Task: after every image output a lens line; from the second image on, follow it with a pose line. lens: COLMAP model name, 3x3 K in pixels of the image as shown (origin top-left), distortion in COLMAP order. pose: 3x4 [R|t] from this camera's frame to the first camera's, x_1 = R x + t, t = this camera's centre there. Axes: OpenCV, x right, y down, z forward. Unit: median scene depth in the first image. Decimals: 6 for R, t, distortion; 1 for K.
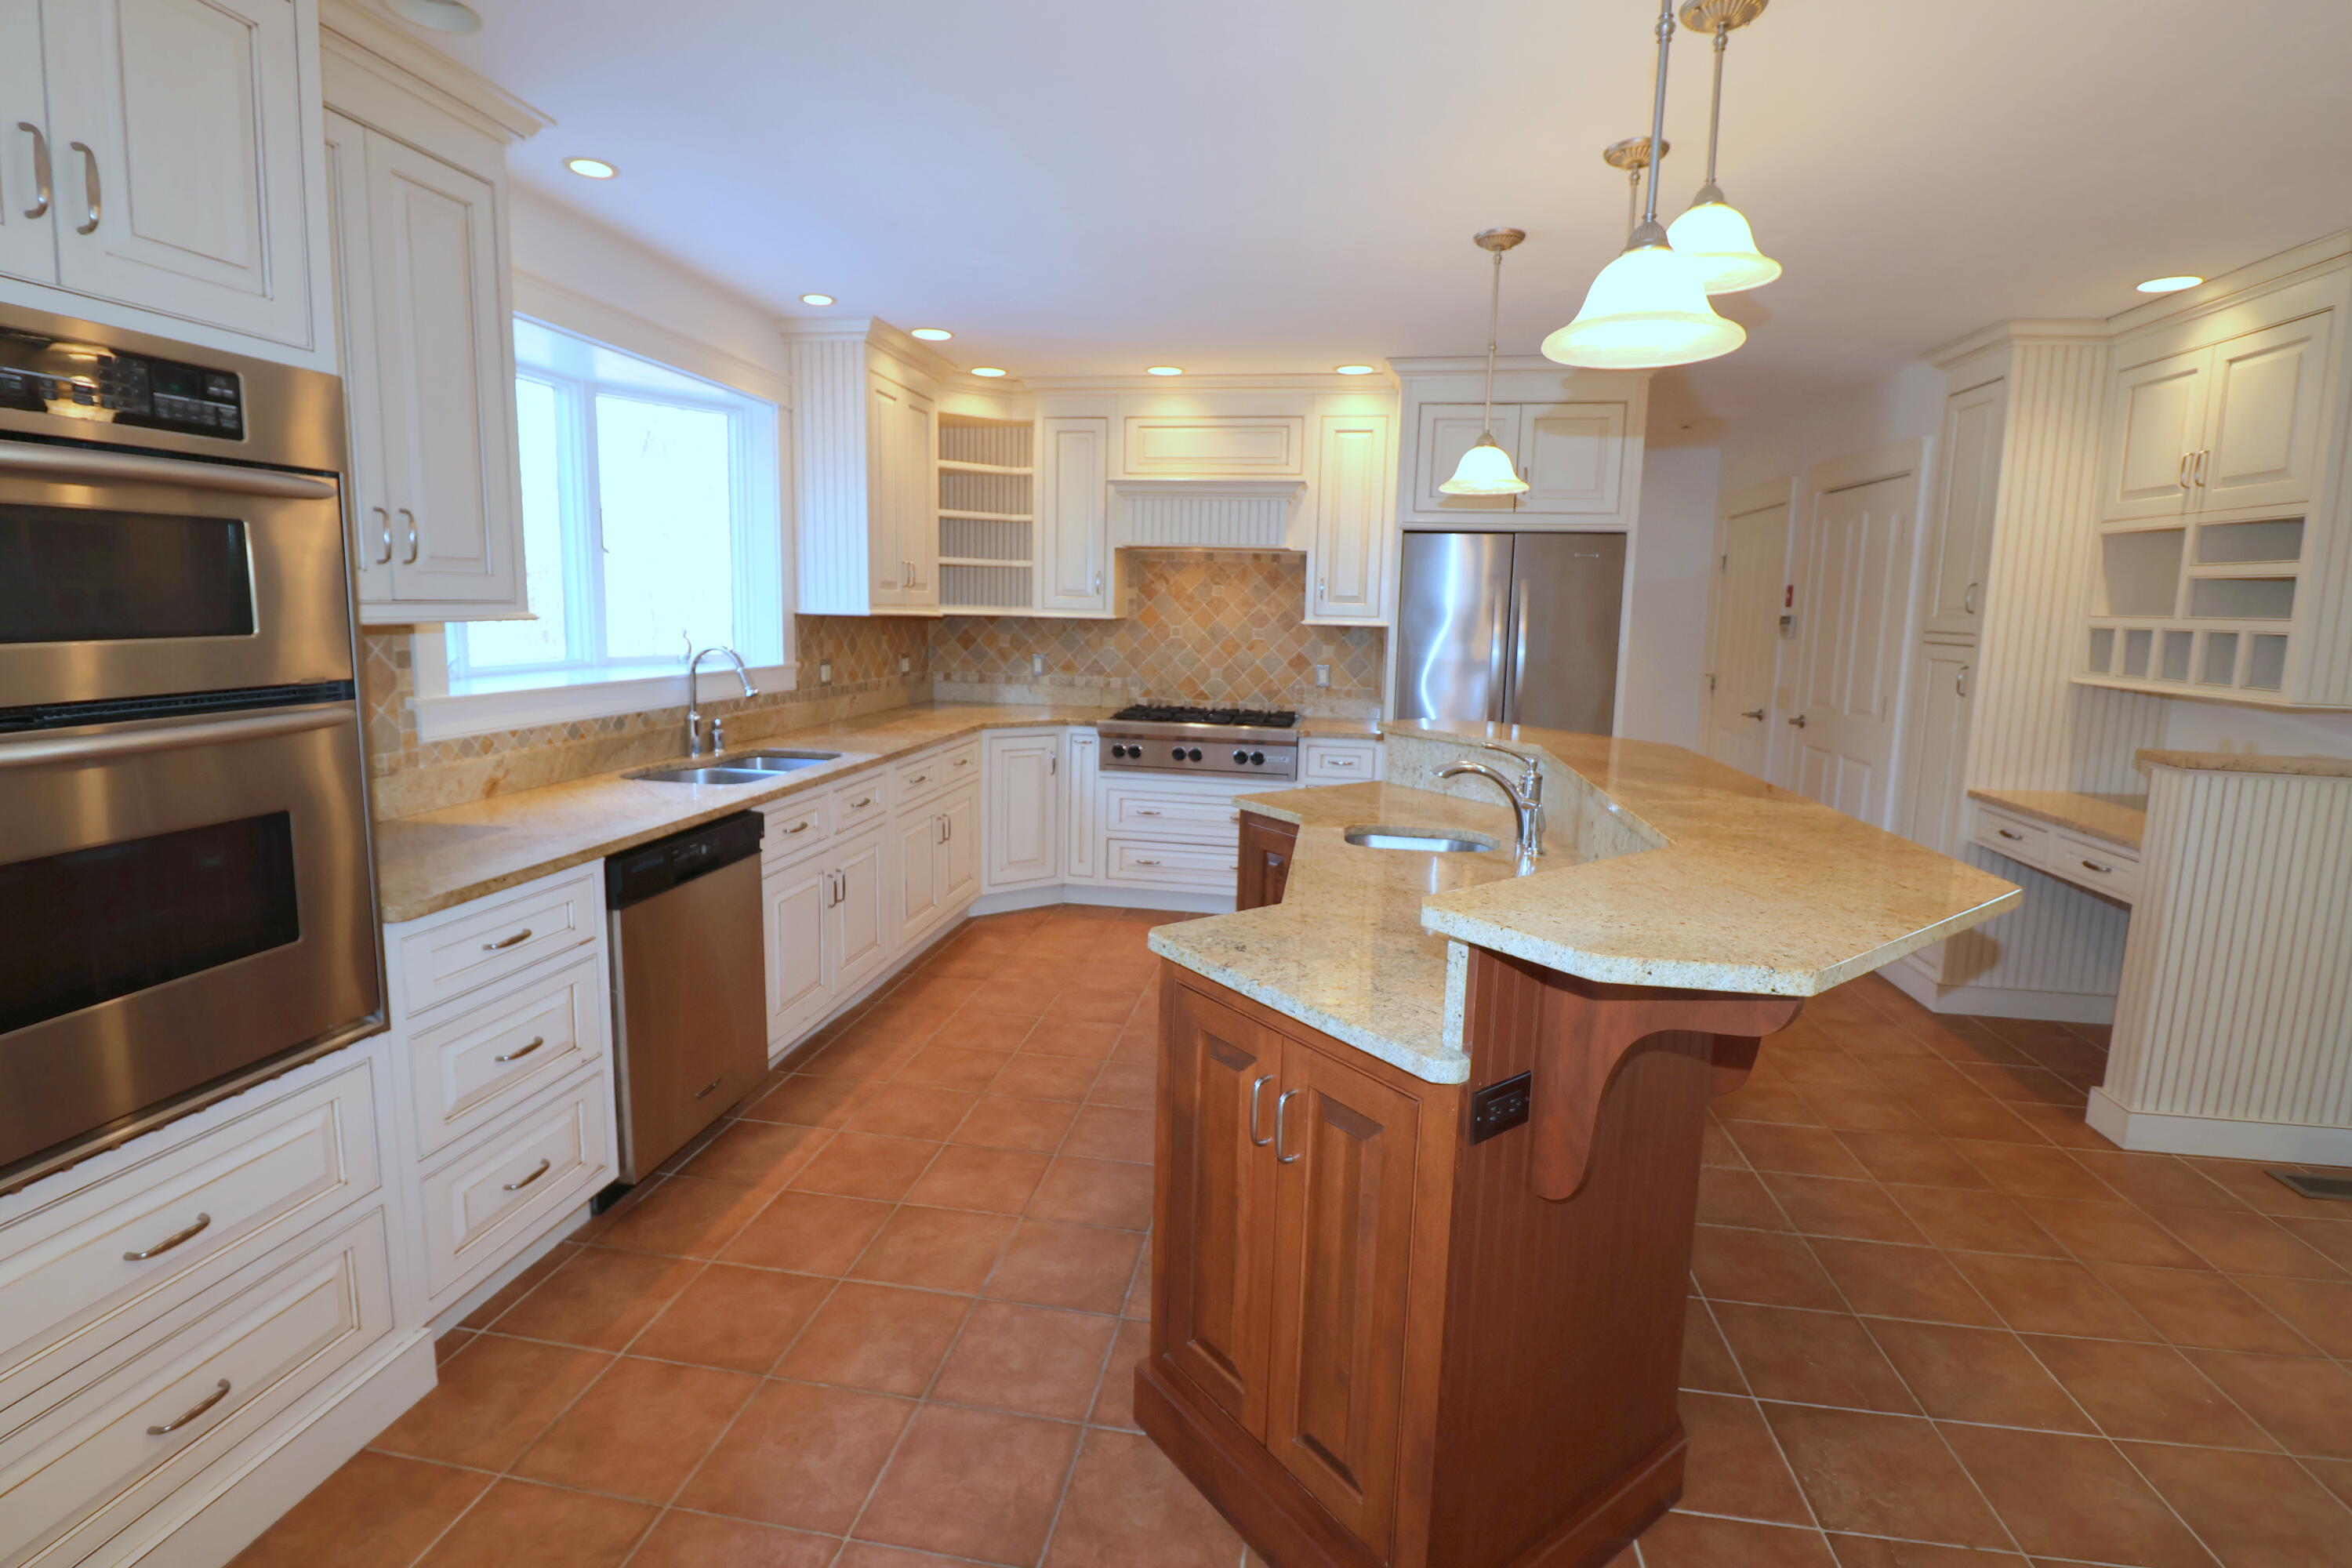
lens RADIAL K [[1080.5, 0, 1174.4], [0, 1080.5, 753.6], [0, 0, 1]] dist [0.001903, -0.013691]
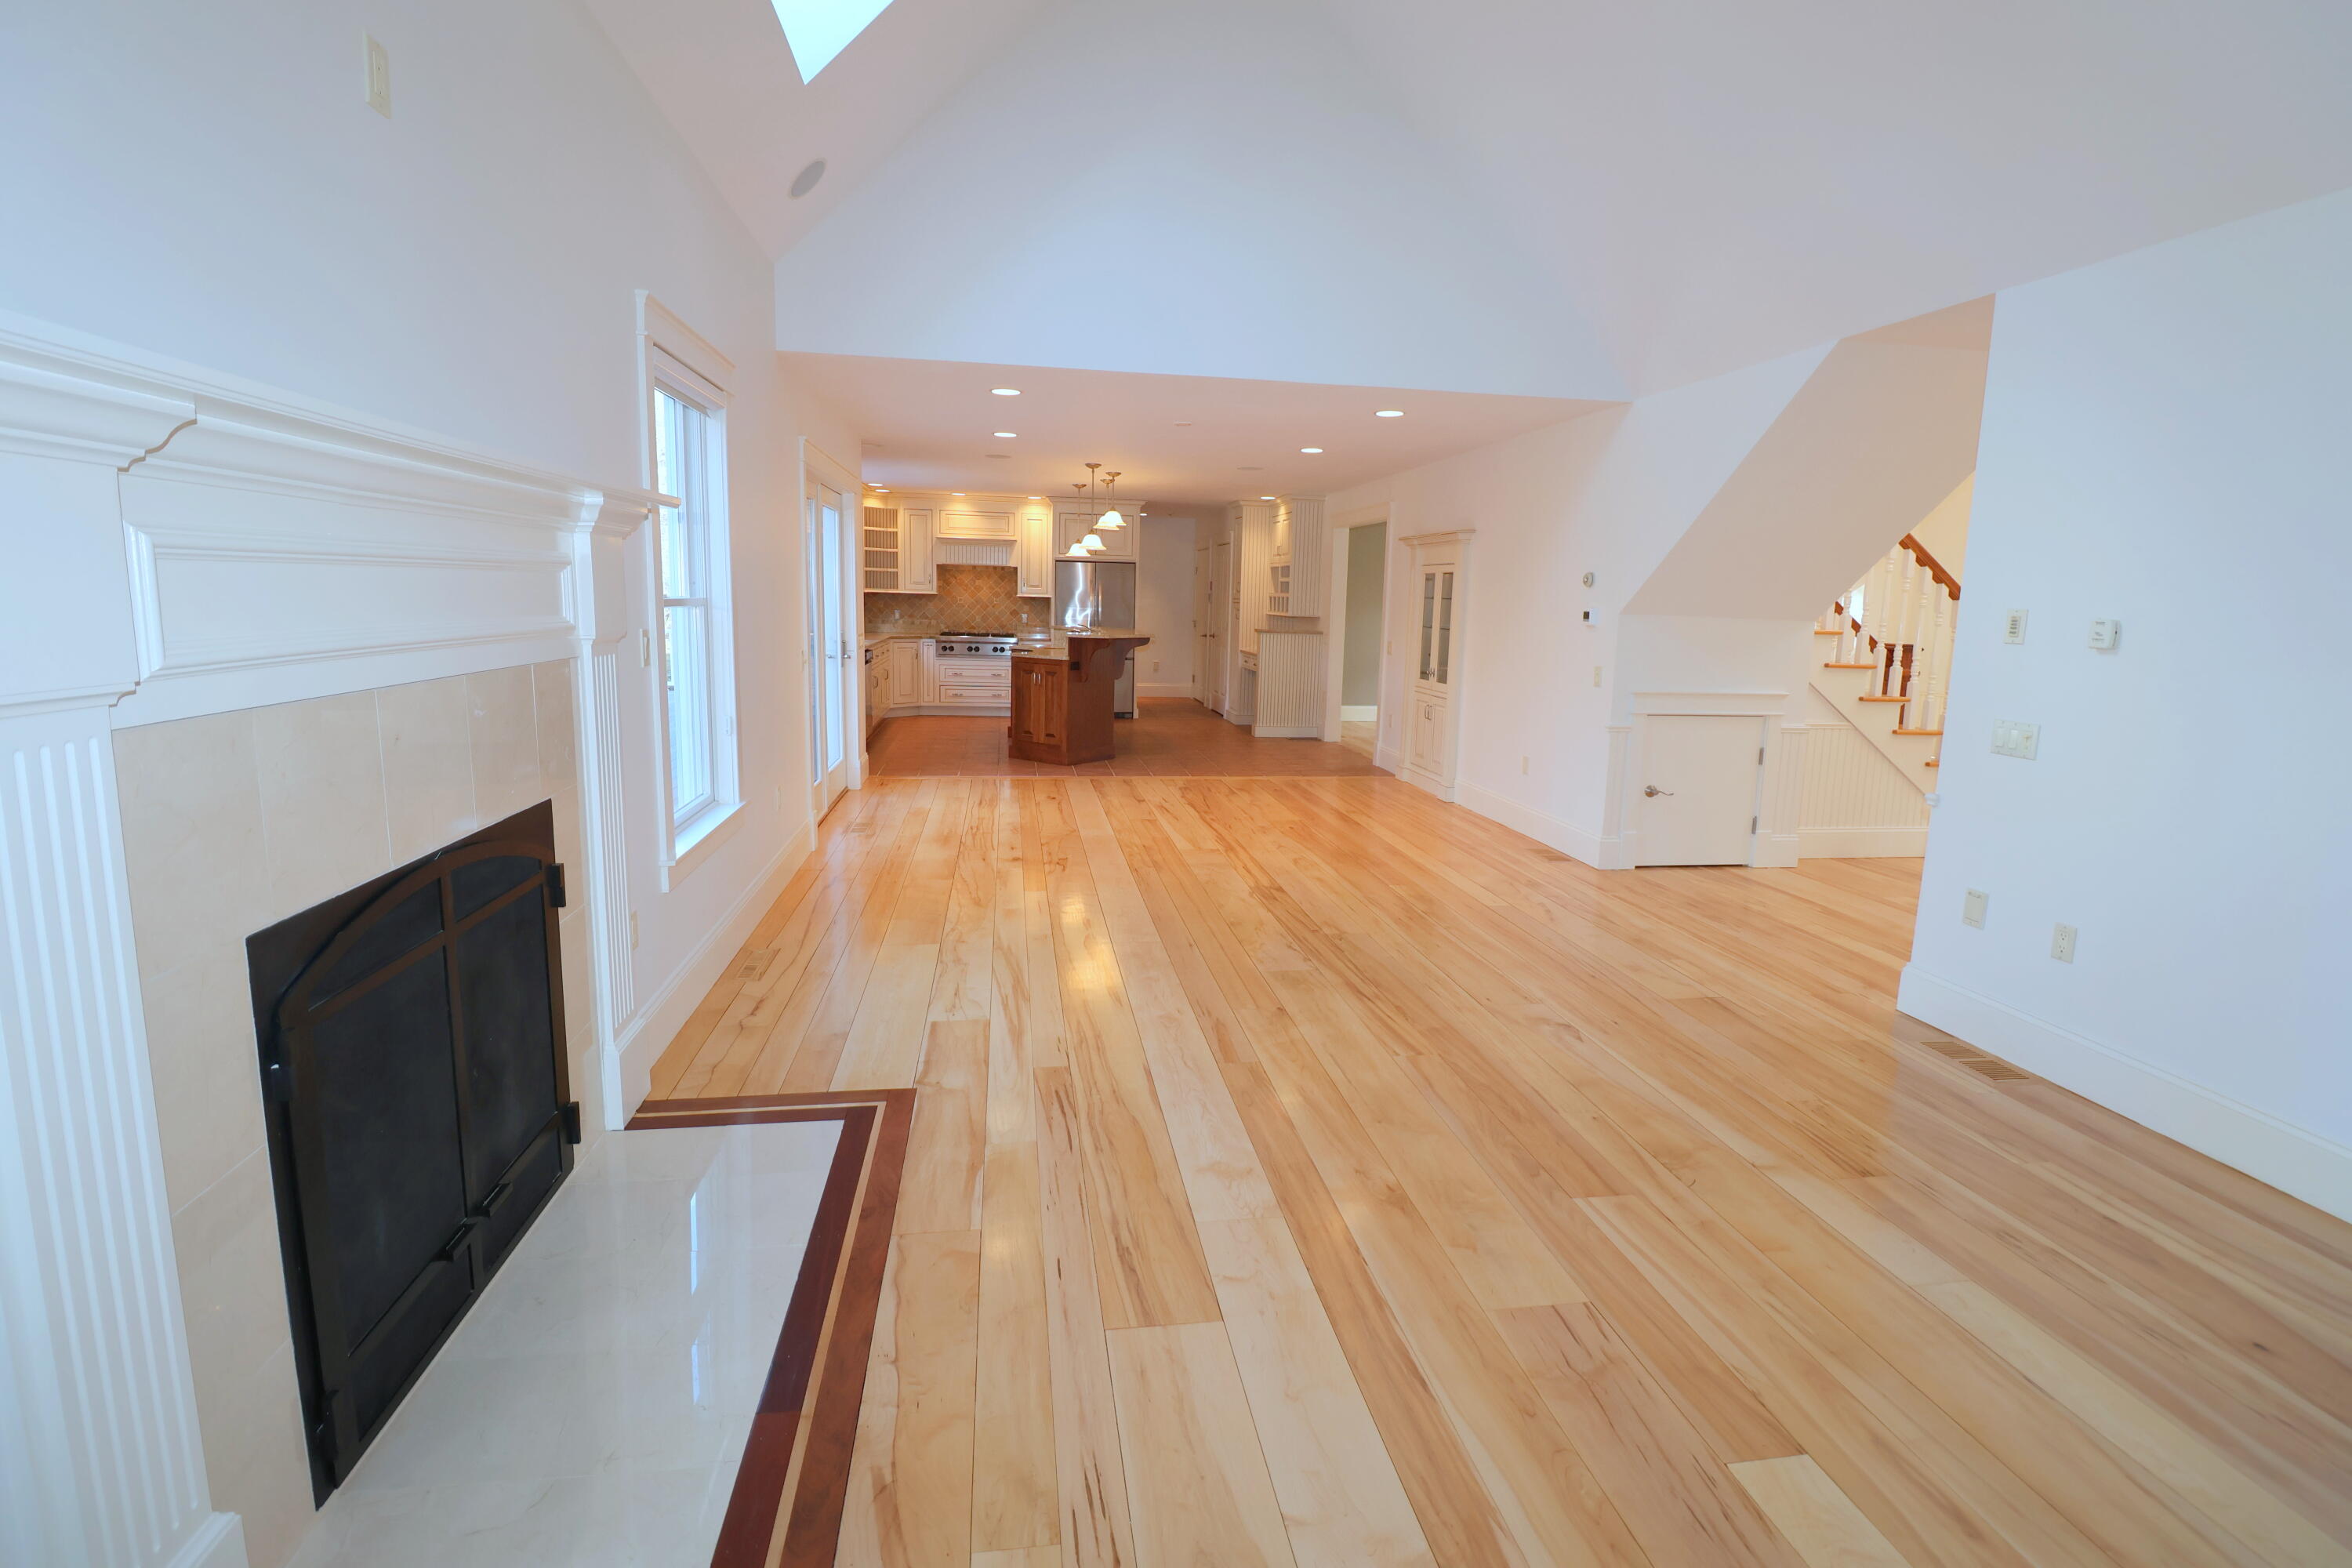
lens RADIAL K [[1080.5, 0, 1174.4], [0, 1080.5, 753.6], [0, 0, 1]] dist [0.001903, -0.013691]
pose [[0.950888, -0.042422, 0.306614, -0.380677], [0.037660, 0.999061, 0.021436, 0.244651], [-0.307235, -0.008836, 0.951593, -1.791886]]
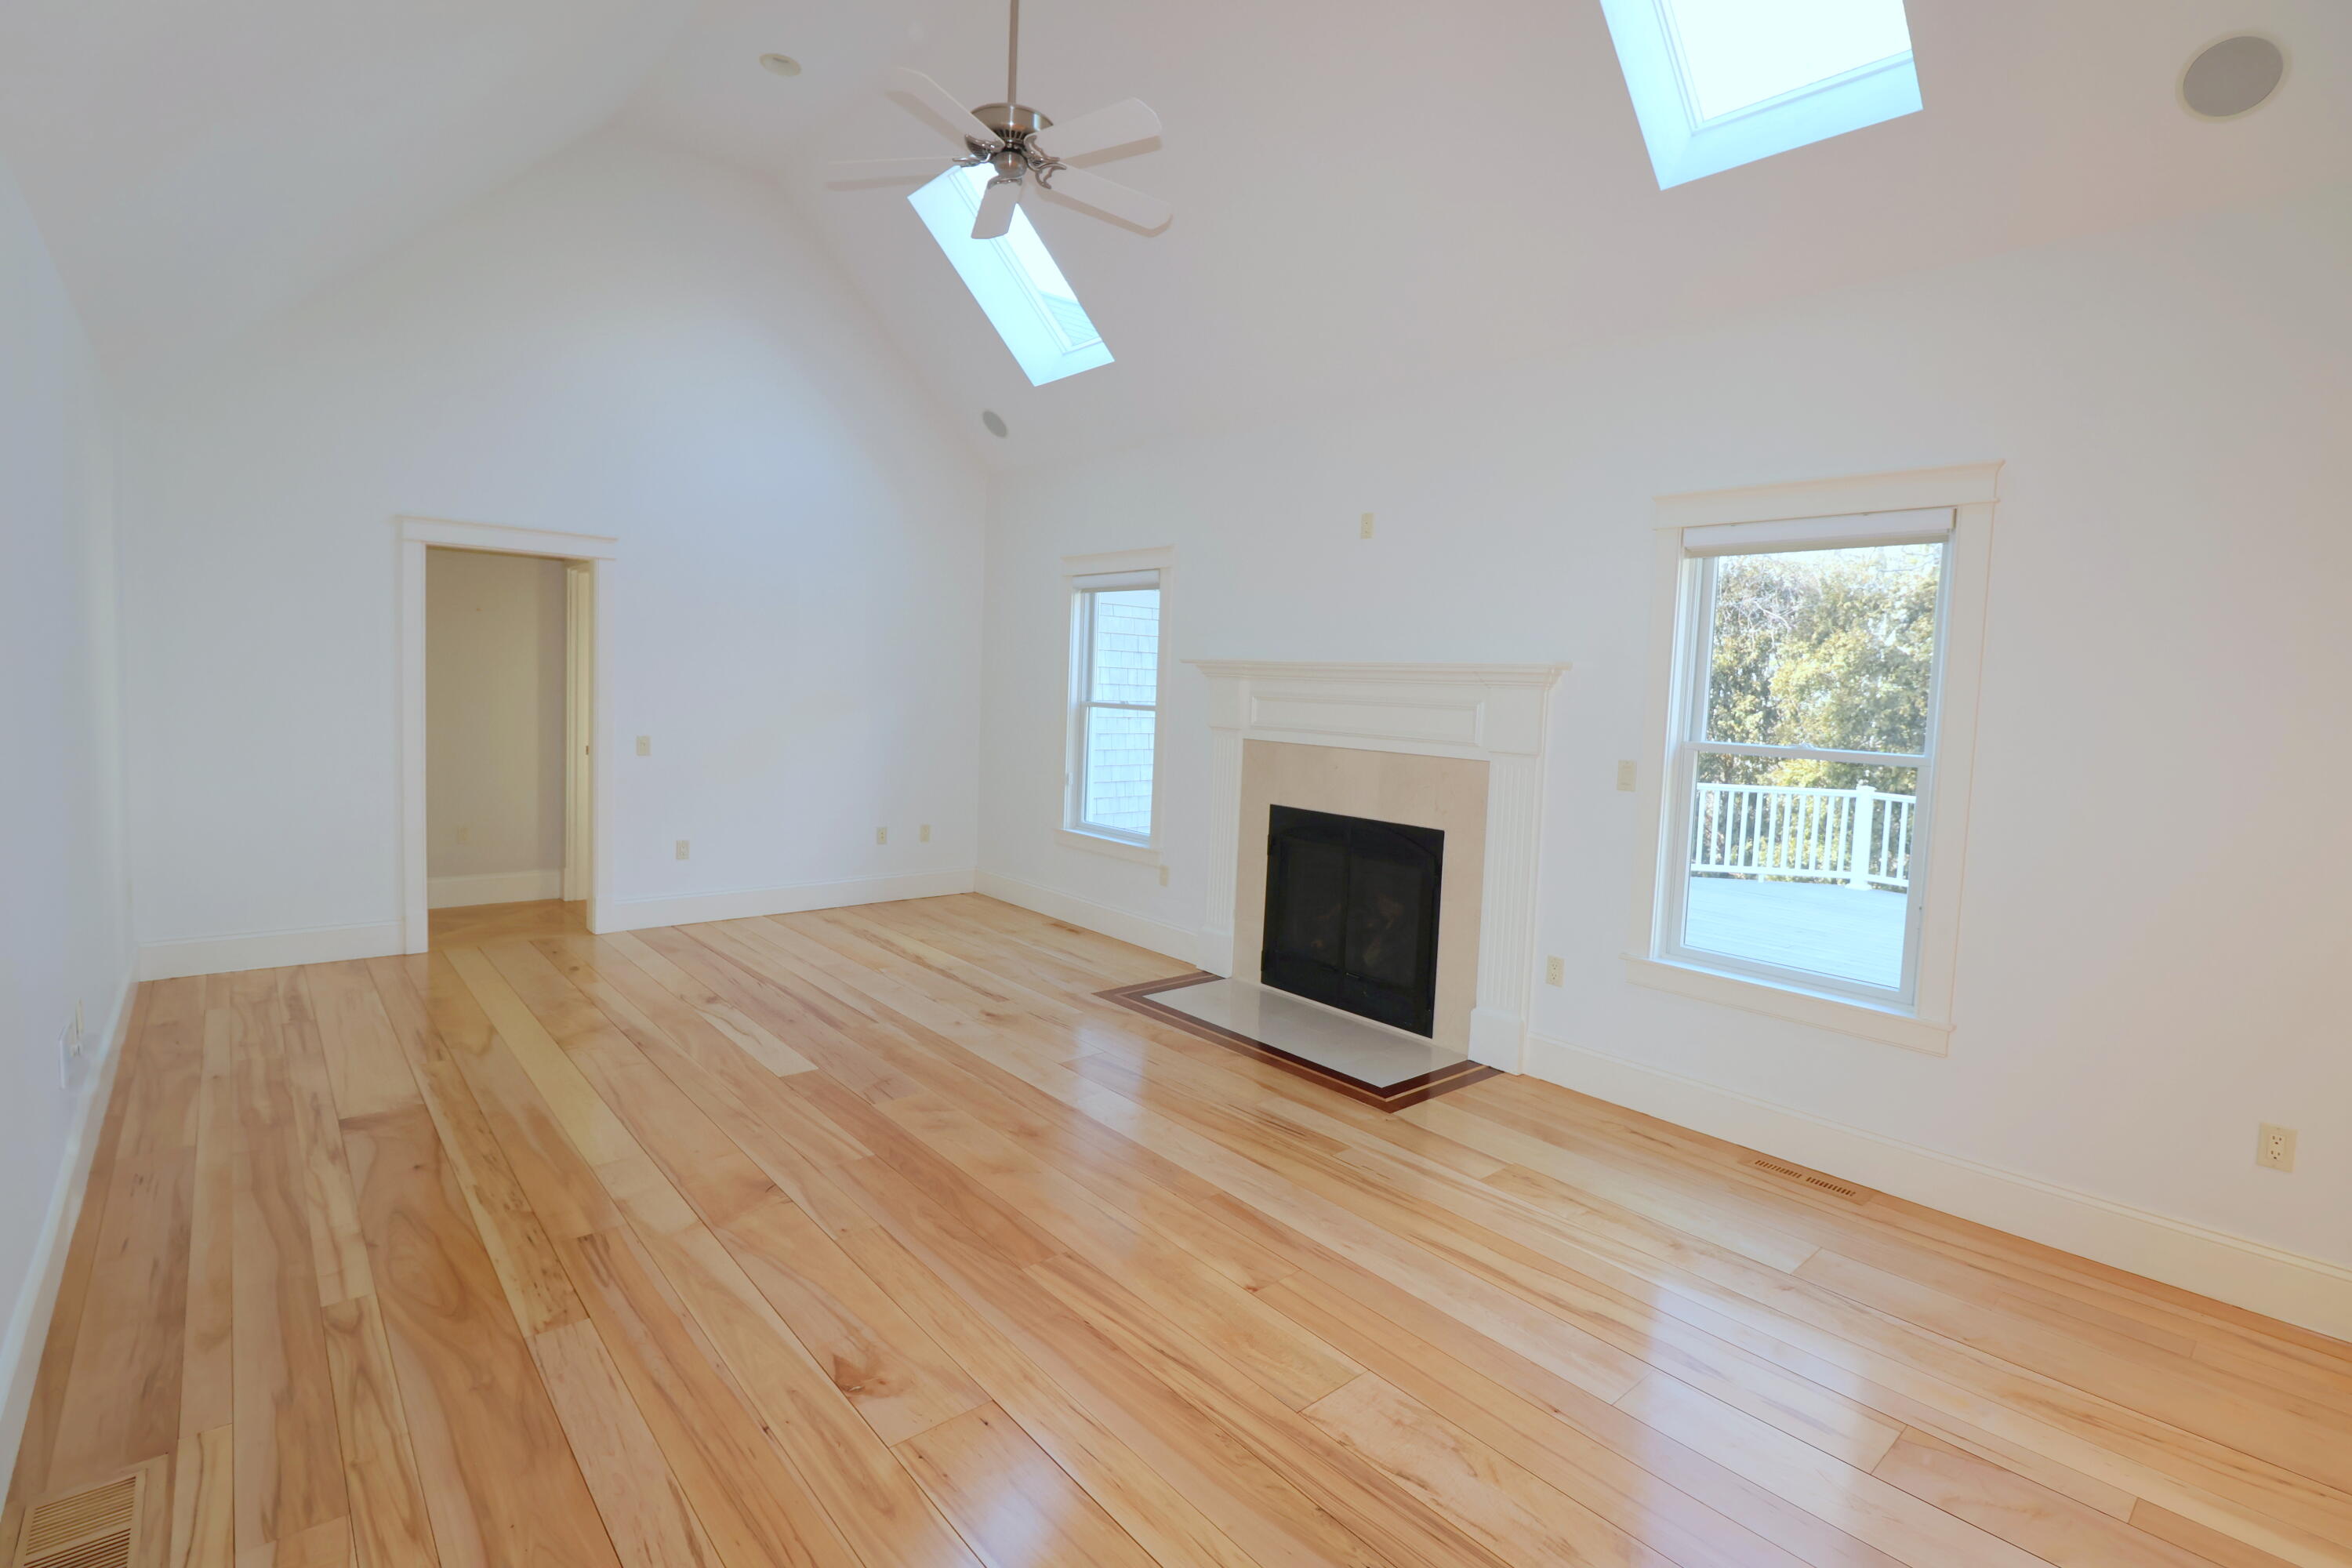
lens RADIAL K [[1093.3, 0, 1174.6], [0, 1093.3, 750.7], [0, 0, 1]] dist [0.001627, -0.012720]
pose [[-0.638074, 0.000053, -0.769975, 0.535224], [-0.158838, 0.978482, 0.131696, 0.080418], [0.753414, 0.206333, -0.624335, -0.615951]]
